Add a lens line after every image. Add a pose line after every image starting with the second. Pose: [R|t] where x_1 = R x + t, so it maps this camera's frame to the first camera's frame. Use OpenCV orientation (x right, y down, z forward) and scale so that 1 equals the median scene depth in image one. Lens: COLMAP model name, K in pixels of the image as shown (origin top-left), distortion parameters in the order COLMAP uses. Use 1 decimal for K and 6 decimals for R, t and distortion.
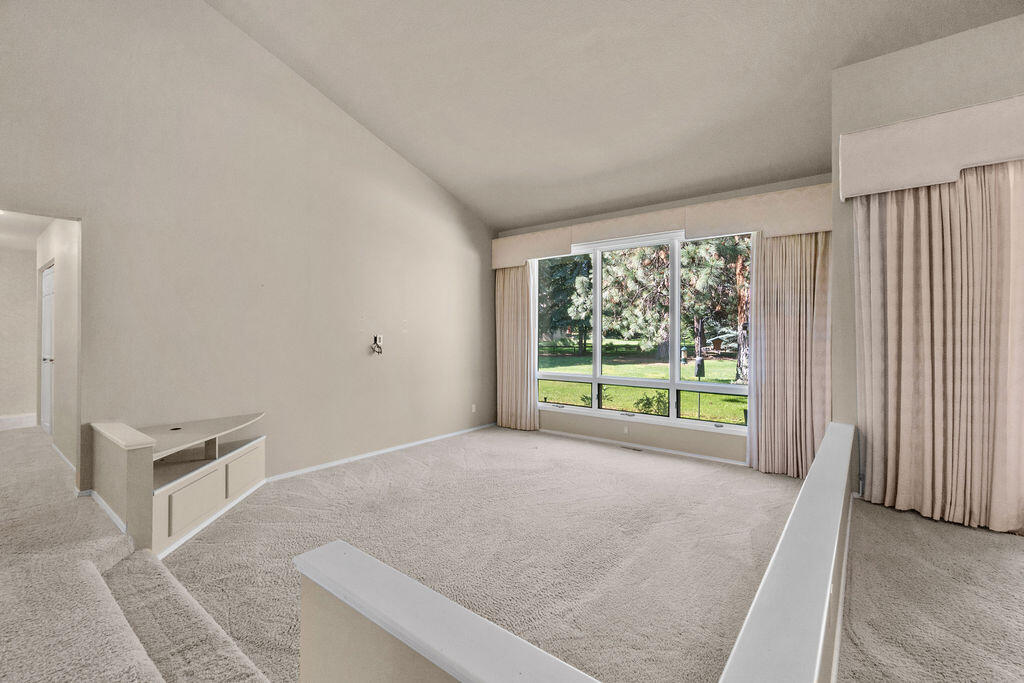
lens RADIAL K [[446.4, 0, 512.2], [0, 446.4, 333.9], [0, 0, 1]] dist [-0.008668, 0.003013]
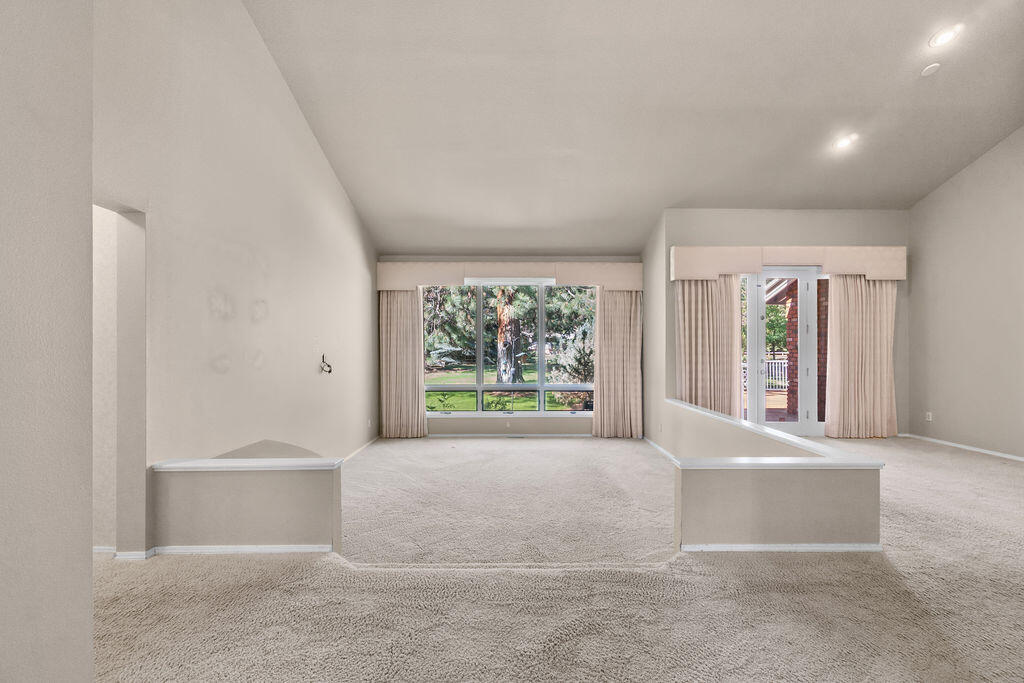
lens RADIAL K [[446.4, 0, 510.5], [0, 446.4, 347.0], [0, 0, 1]] dist [-0.008668, 0.003013]
pose [[0.779532, 0.000280, 0.626362, -0.605240], [0.003273, 0.999984, -0.004520, -0.006386], [-0.626354, 0.005574, 0.779519, -0.028172]]
